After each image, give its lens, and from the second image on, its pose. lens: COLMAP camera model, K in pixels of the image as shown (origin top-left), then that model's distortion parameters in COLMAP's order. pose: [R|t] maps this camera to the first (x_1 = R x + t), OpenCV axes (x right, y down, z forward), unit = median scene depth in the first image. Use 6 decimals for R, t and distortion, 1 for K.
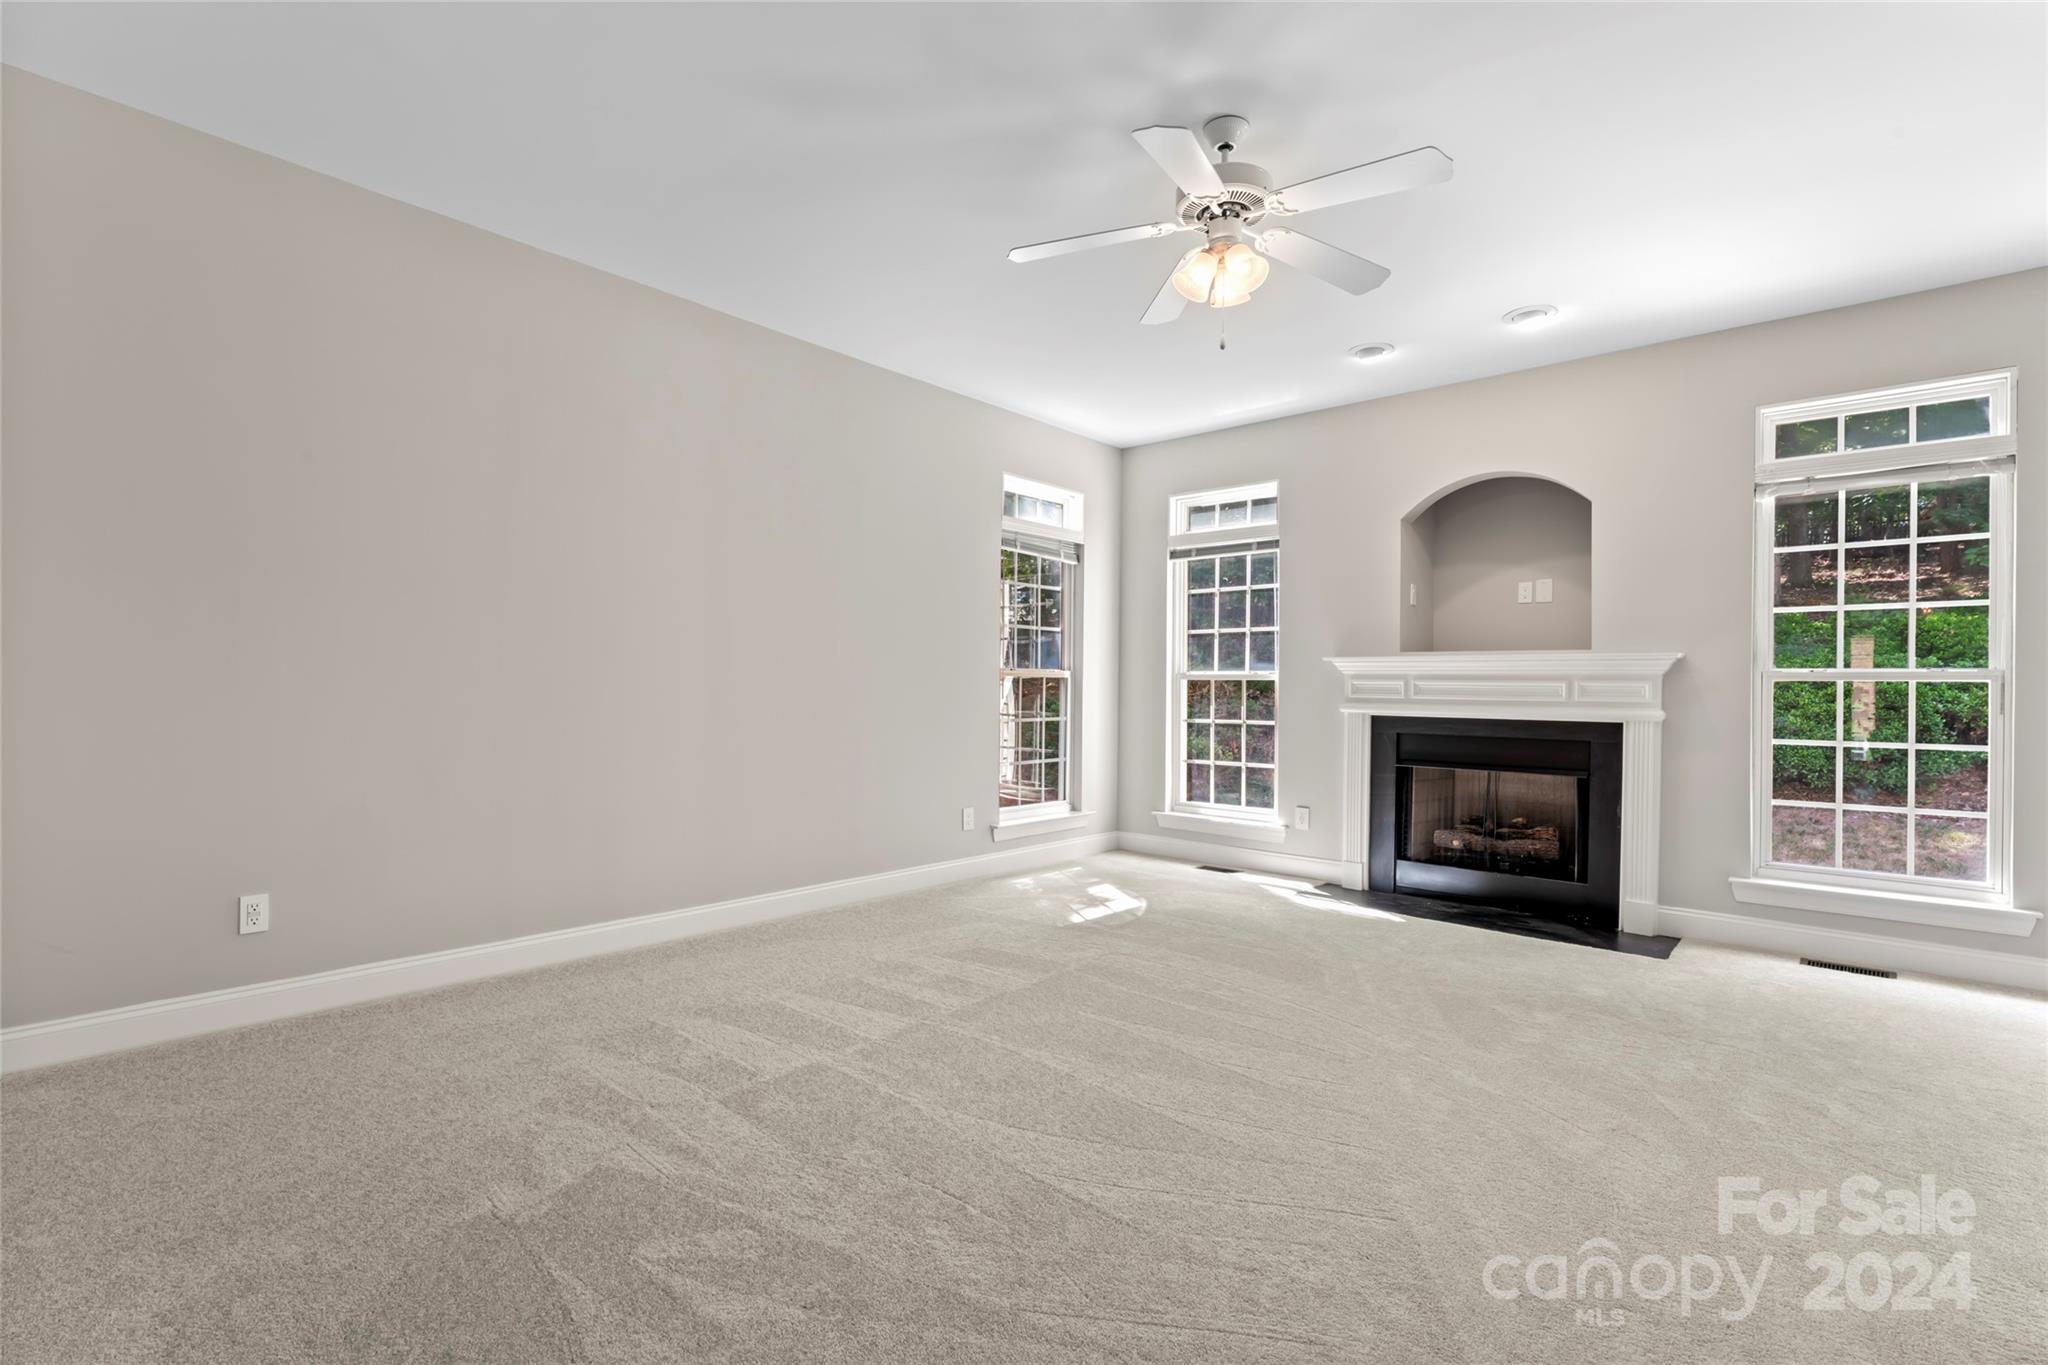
lens RADIAL K [[930.0, 0, 1024.1], [0, 930.0, 687.4], [0, 0, 1]] dist [-0.001221, 0.000522]
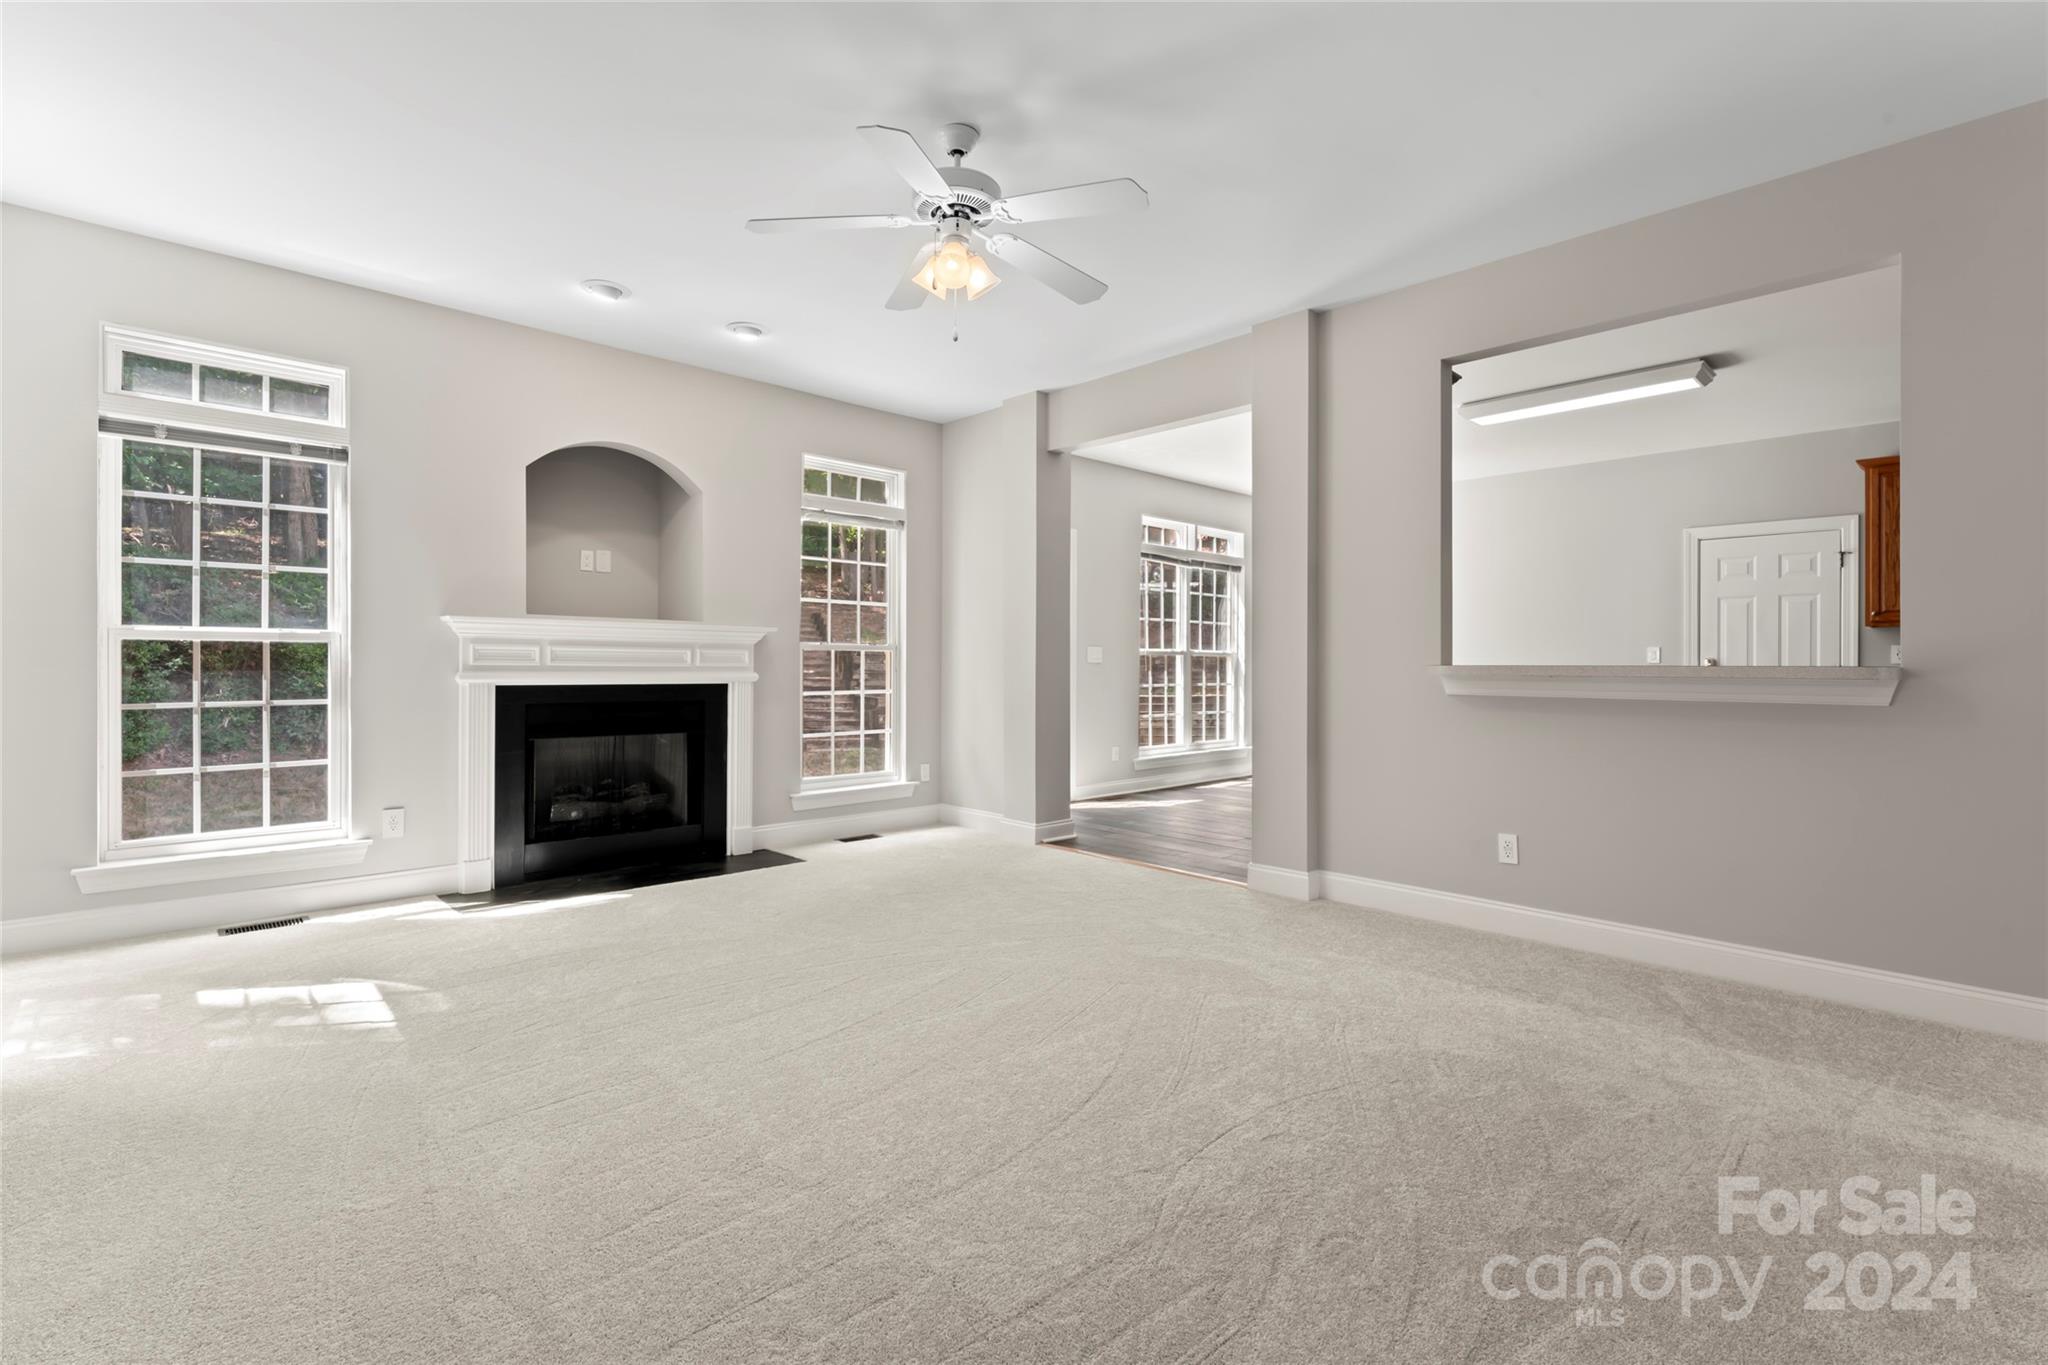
lens RADIAL K [[930.0, 0, 1025.2], [0, 930.0, 669.4], [0, 0, 1]] dist [-0.001221, 0.000522]
pose [[0.076371, -0.018135, 0.996915, -0.456937], [-0.010839, 0.999760, 0.019017, -0.007056], [-0.997021, -0.012258, 0.076157, 0.449395]]
